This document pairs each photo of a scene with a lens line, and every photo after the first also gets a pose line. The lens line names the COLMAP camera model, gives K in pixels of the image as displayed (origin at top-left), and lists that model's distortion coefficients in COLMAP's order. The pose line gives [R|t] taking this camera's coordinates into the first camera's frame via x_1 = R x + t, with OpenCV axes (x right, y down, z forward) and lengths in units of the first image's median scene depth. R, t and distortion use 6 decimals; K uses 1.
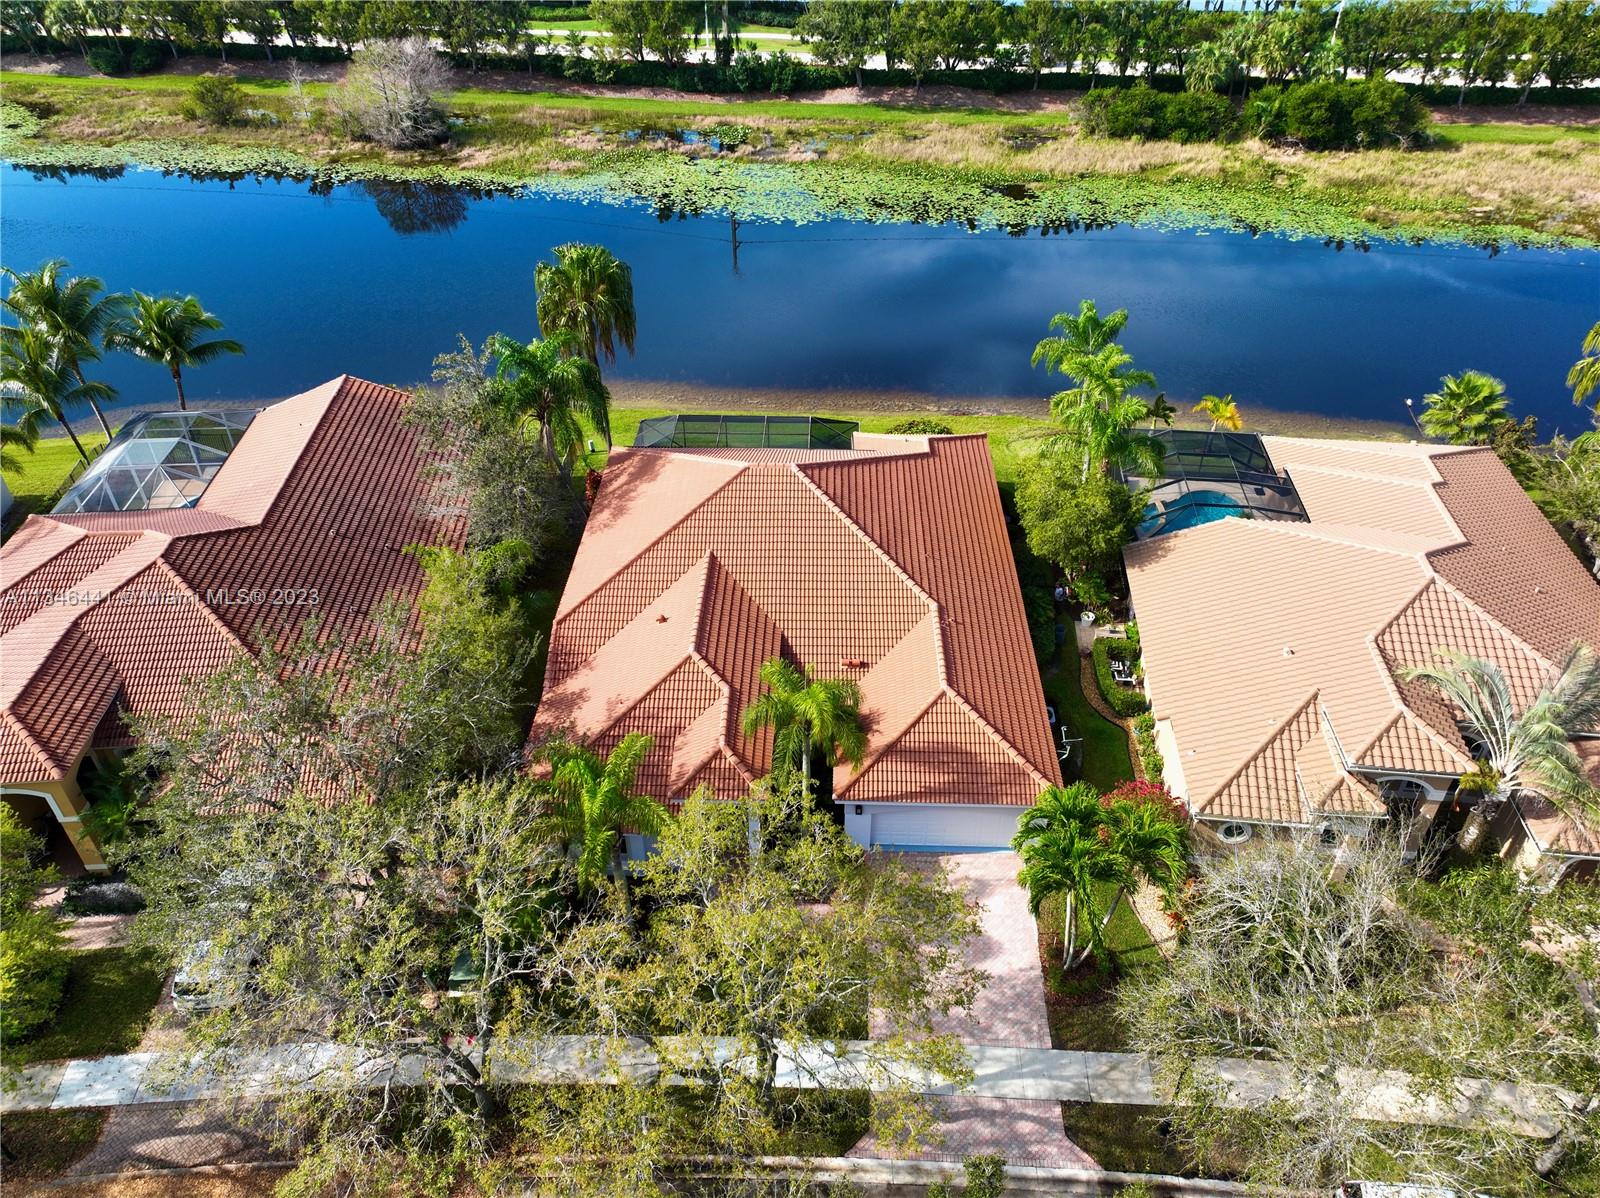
lens RADIAL K [[1129.7, 0, 801.0], [0, 1129.7, 593.9], [0, 0, 1]] dist [0.002969, -0.001175]
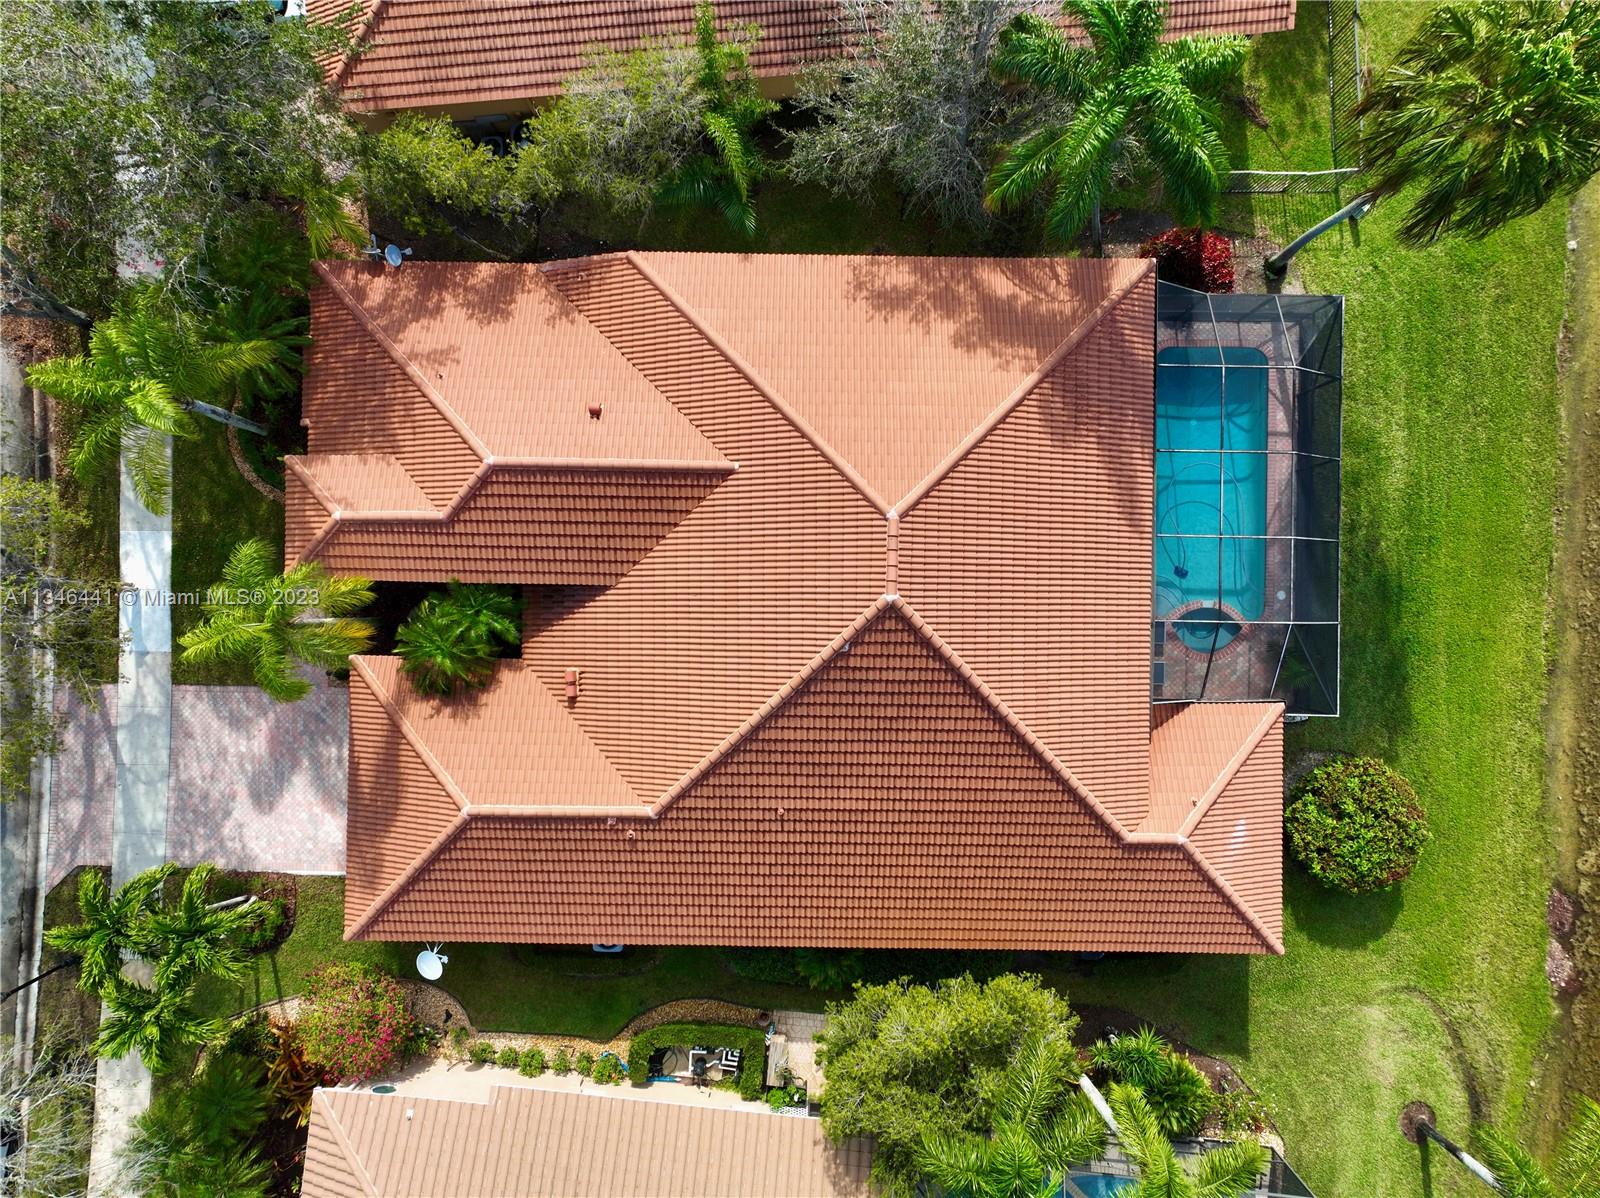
lens RADIAL K [[1112.3, 0, 798.1], [0, 1112.3, 593.7], [0, 0, 1]] dist [0.008270, 0.007454]
pose [[0.012243, 0.999921, -0.002759, -0.008760], [-0.584137, 0.009391, 0.811601, -0.586749], [0.811563, -0.008325, 0.584206, 0.695798]]
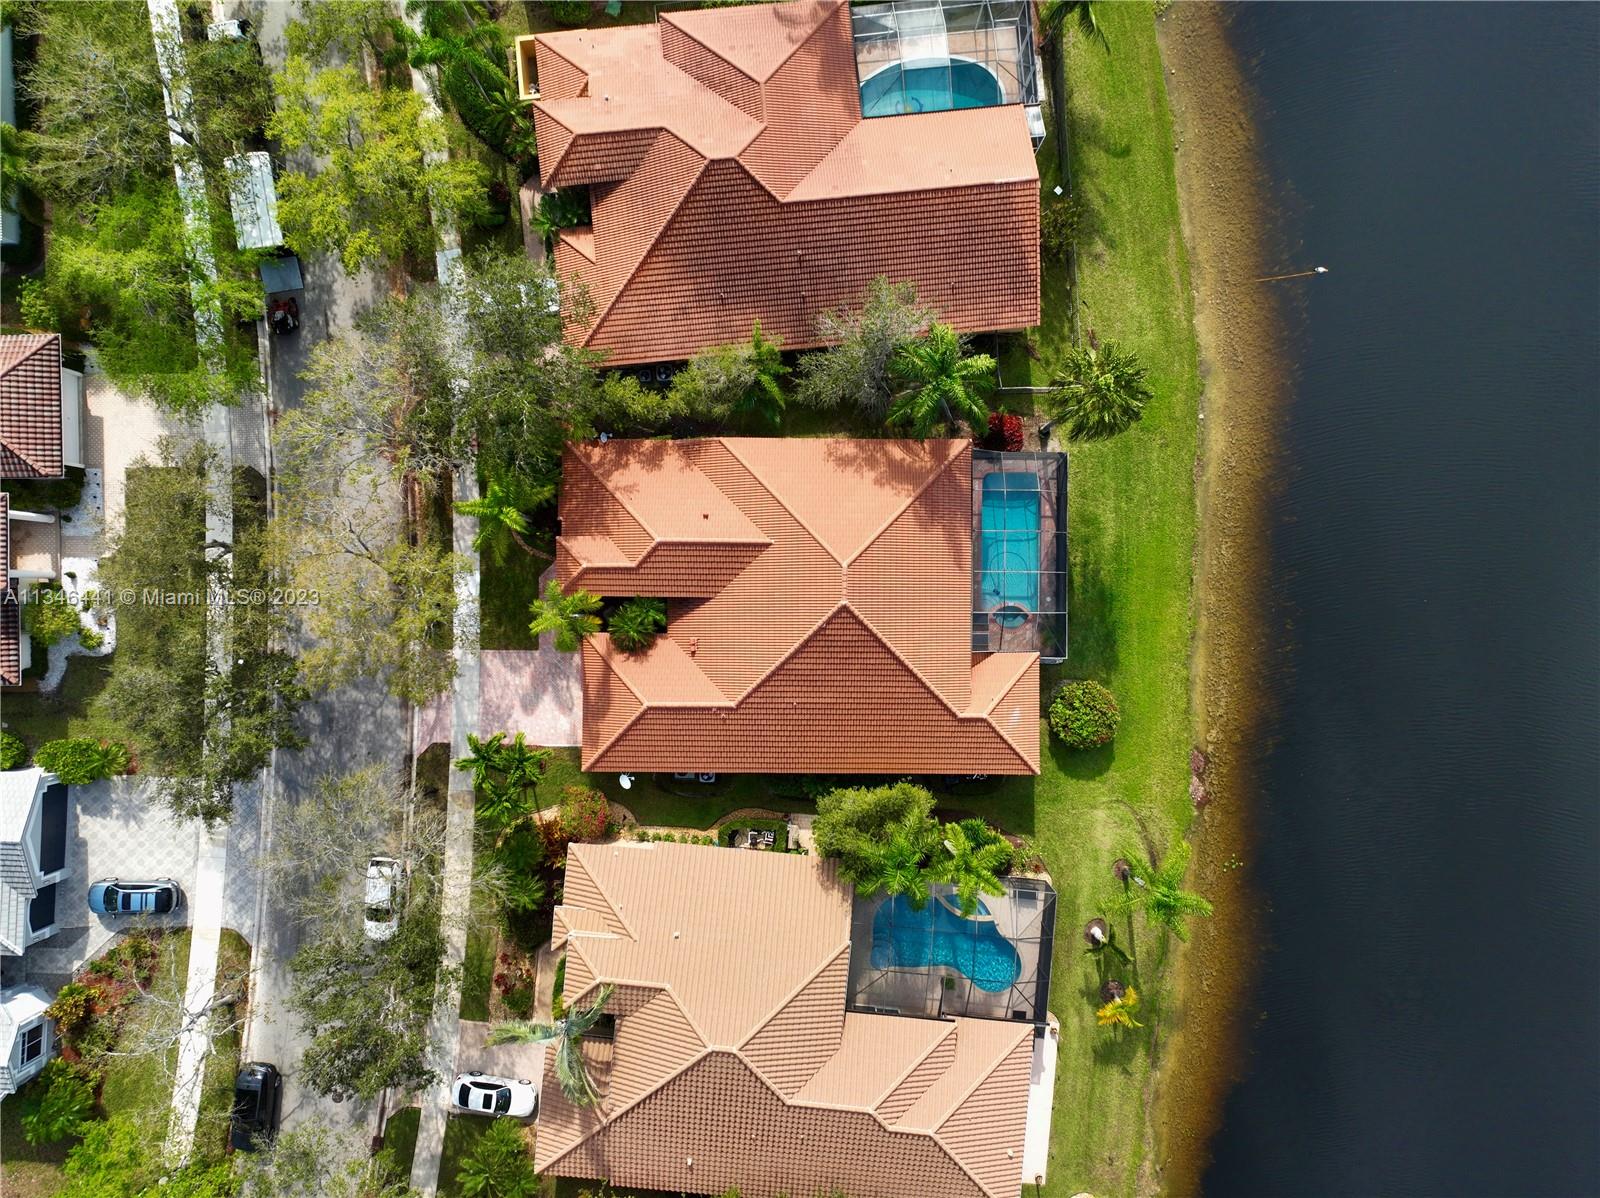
lens RADIAL K [[1129.5, 0, 798.5], [0, 1129.5, 595.7], [0, 0, 1]] dist [-0.005692, 0.000922]
pose [[0.020168, 0.999796, -0.001287, -0.015259], [-0.583727, 0.012821, 0.811849, -1.204810], [0.811699, -0.015622, 0.583867, 0.246077]]
